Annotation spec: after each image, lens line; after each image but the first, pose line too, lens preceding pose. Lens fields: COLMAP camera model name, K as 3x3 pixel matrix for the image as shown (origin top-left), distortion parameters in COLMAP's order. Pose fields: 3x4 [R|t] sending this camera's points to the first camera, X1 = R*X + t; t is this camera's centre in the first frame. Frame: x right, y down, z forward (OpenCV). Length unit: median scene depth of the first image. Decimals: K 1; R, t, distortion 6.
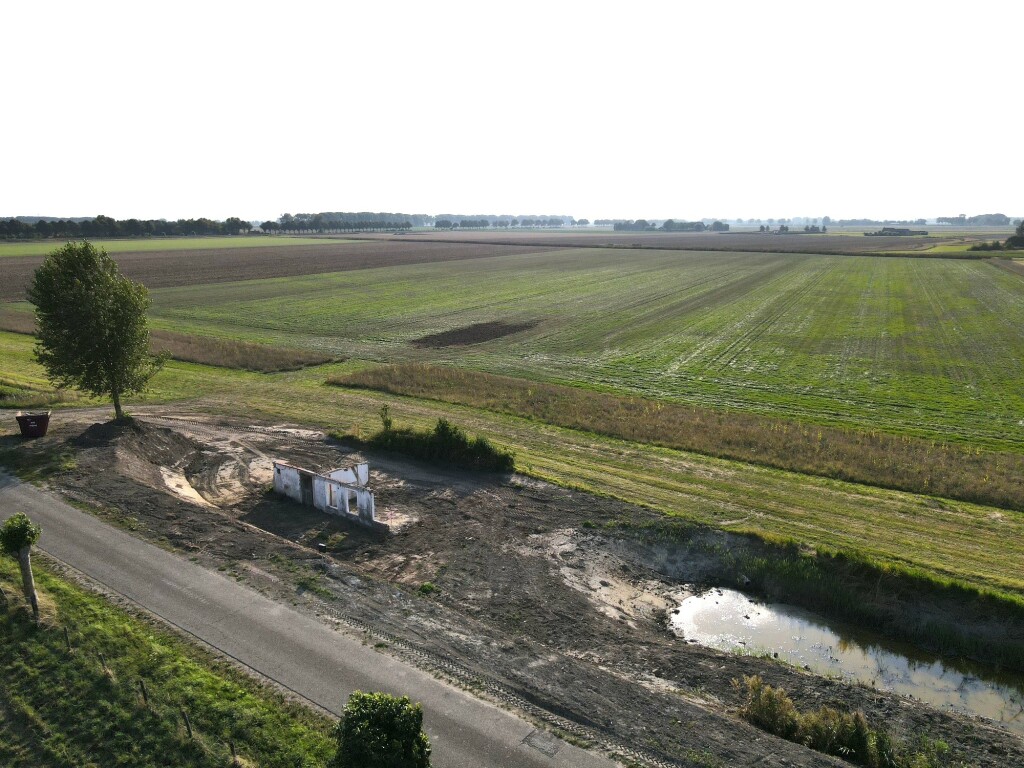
lens RADIAL K [[749.4, 0, 513.5], [0, 749.4, 383.7], [0, 0, 1]] dist [0.001406, 0.008757]
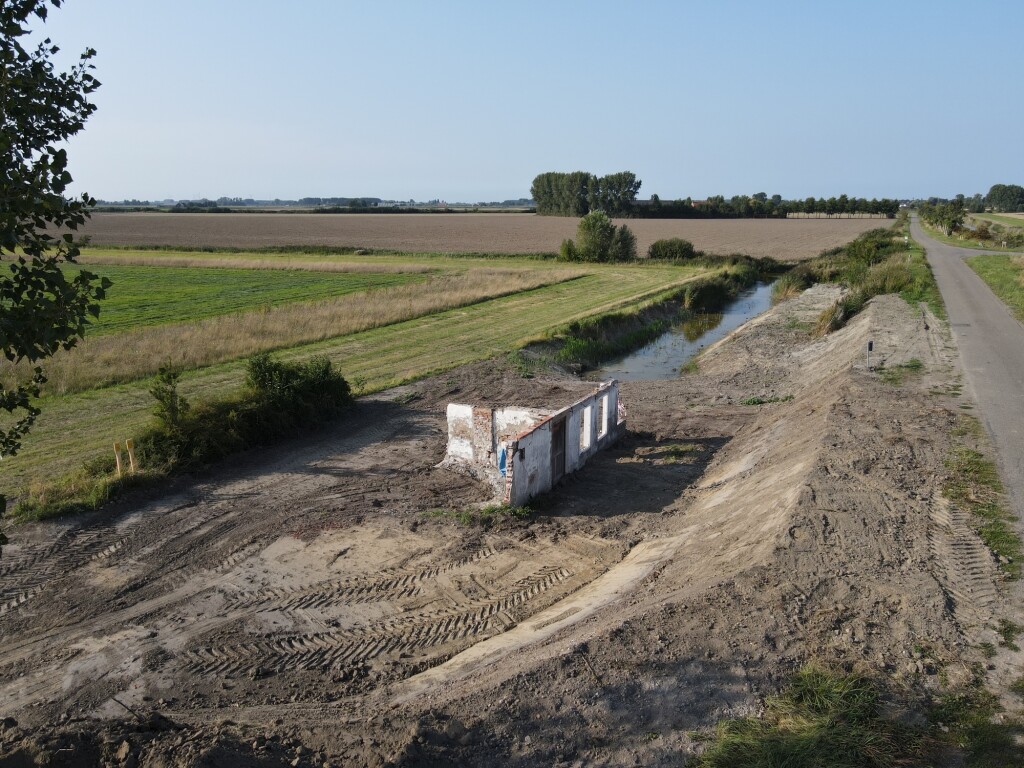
lens RADIAL K [[749.4, 0, 522.3], [0, 749.4, 381.7], [0, 0, 1]] dist [0.001406, 0.008757]
pose [[-0.167619, -0.221420, 0.960665, -0.610282], [0.203837, 0.945611, 0.253516, -0.028619], [-0.964549, 0.238313, -0.113369, 0.877853]]
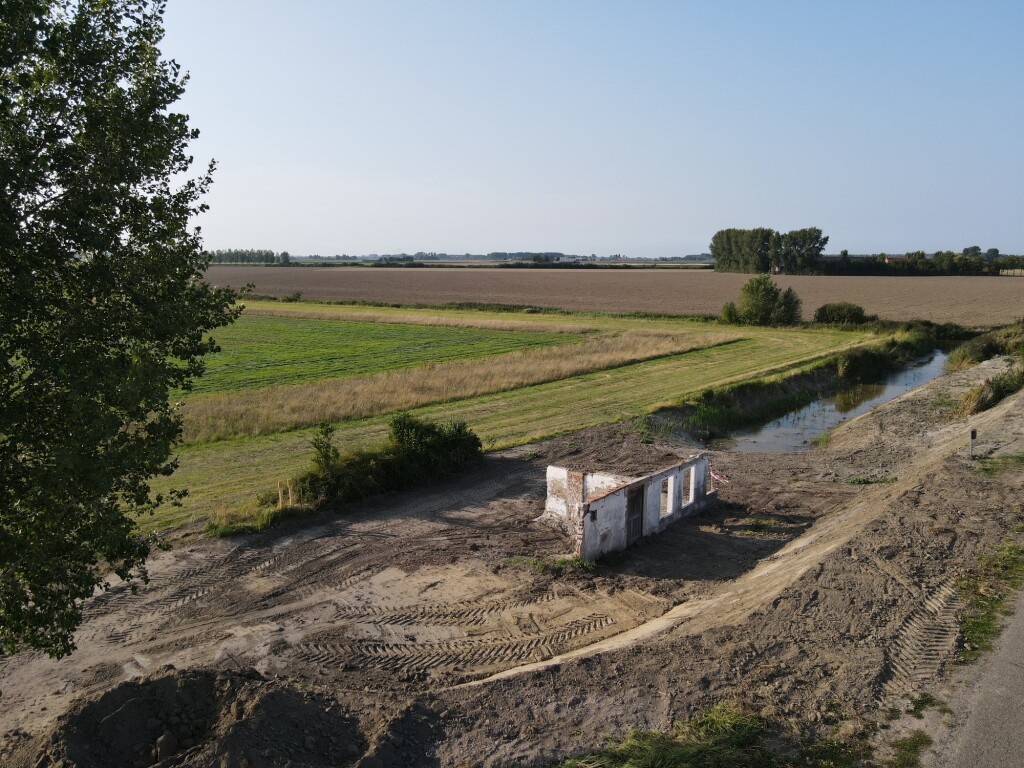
lens RADIAL K [[749.4, 0, 522.6], [0, 749.4, 383.6], [0, 0, 1]] dist [0.001406, 0.008757]
pose [[0.067308, -0.158657, 0.985037, -0.674063], [0.204353, 0.968538, 0.142036, -0.042669], [-0.976581, 0.191735, 0.097613, 0.828328]]
